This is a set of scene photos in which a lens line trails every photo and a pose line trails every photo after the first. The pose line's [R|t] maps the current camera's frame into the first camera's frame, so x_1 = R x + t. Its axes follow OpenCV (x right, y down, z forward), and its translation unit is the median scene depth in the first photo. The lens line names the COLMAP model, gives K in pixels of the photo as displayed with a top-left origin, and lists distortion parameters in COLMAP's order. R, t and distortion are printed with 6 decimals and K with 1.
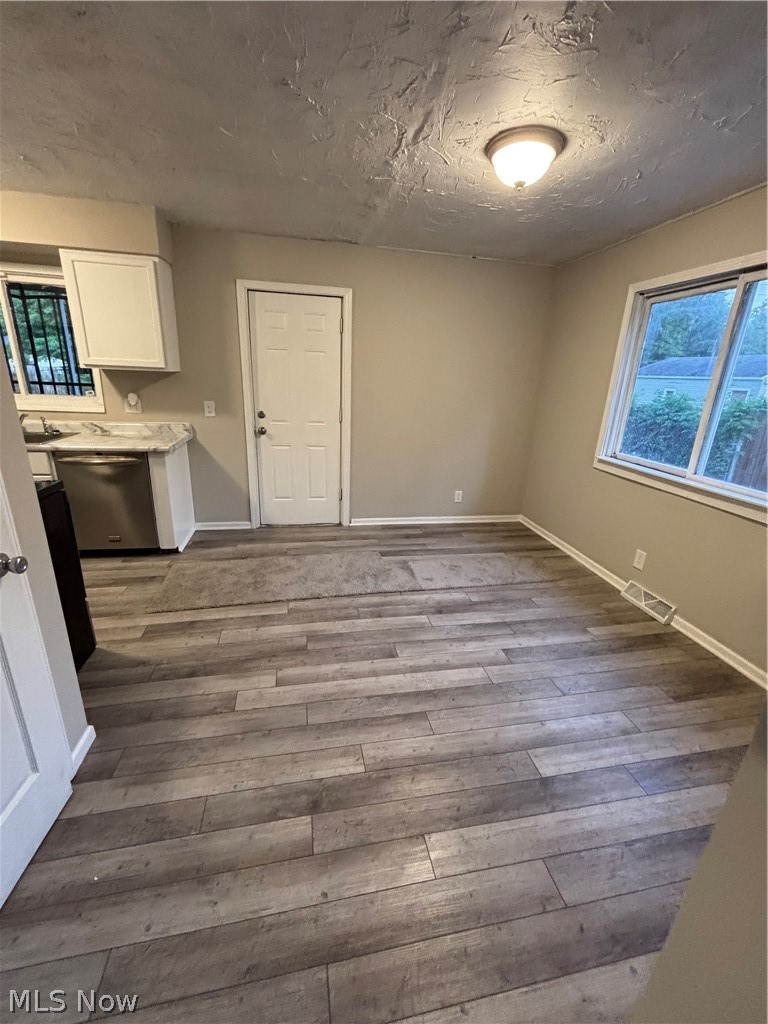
lens RADIAL K [[412.8, 0, 382.1], [0, 412.8, 511.2], [0, 0, 1]] dist [-0.003147, 0.001003]
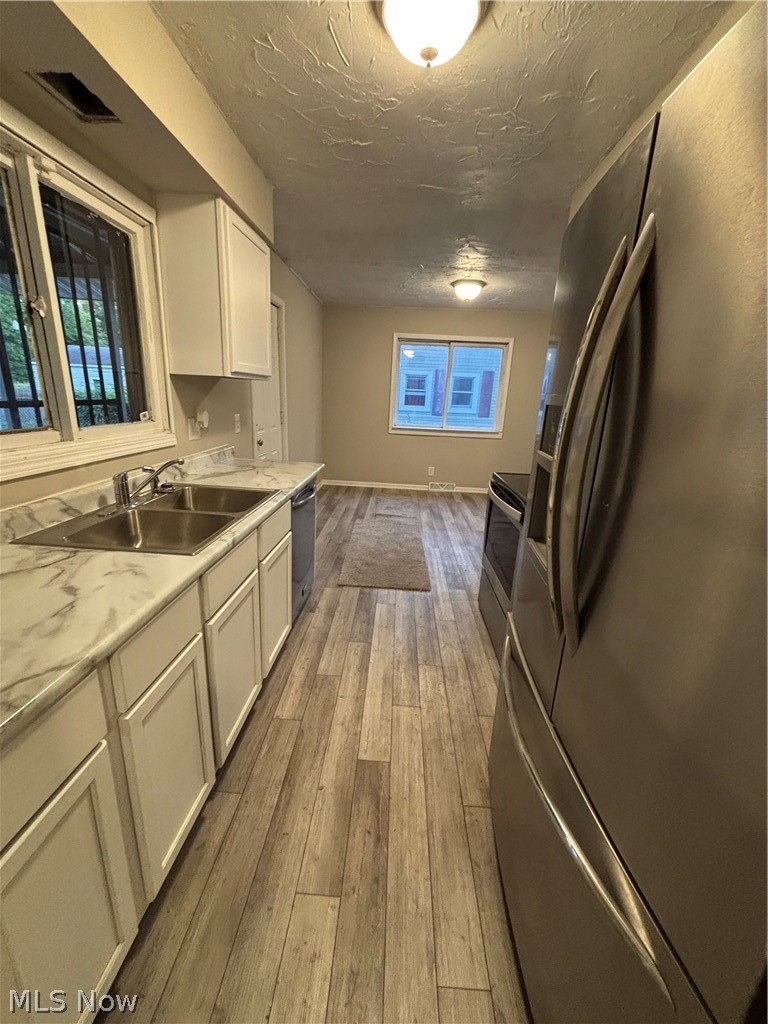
lens RADIAL K [[412.8, 0, 384.9], [0, 412.8, 515.3], [0, 0, 1]] dist [-0.003147, 0.001003]
pose [[0.242630, -0.307375, 0.920137, -1.541846], [0.271891, 0.932011, 0.239647, -0.259212], [-0.931239, 0.192031, 0.309706, 0.676643]]
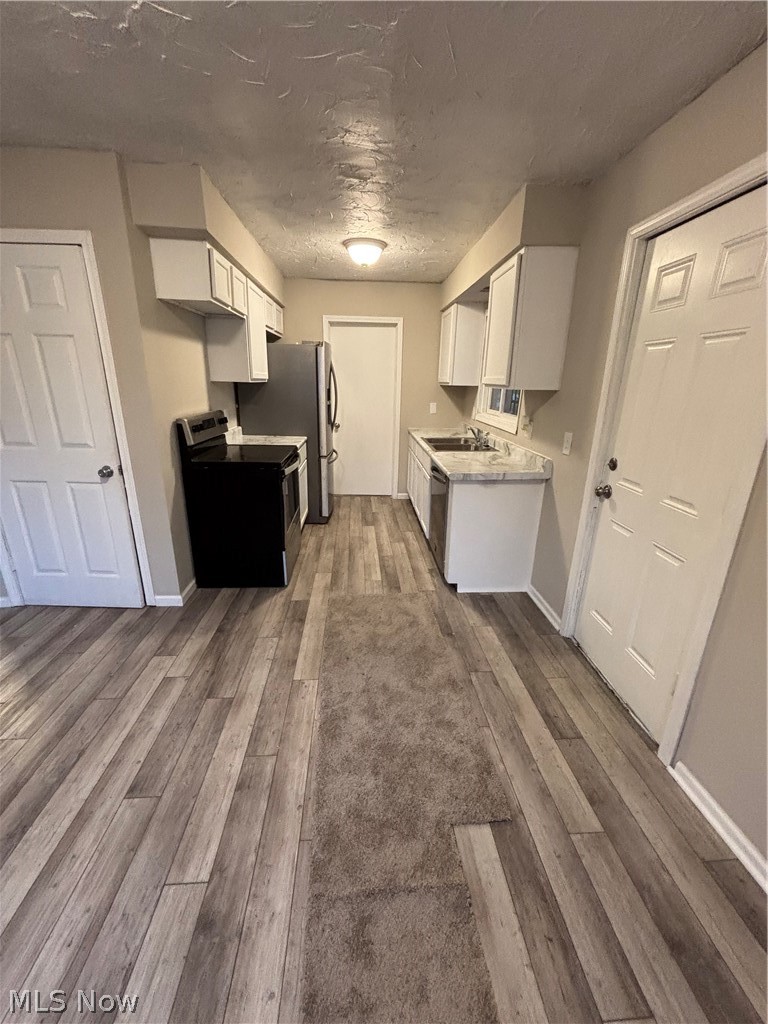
lens RADIAL K [[412.8, 0, 385.6], [0, 412.8, 510.5], [0, 0, 1]] dist [-0.003147, 0.001003]
pose [[-0.132040, 0.257156, -0.957307, 0.416454], [-0.327320, 0.900279, 0.286984, -0.328106], [0.935643, 0.351239, -0.034701, 1.043921]]
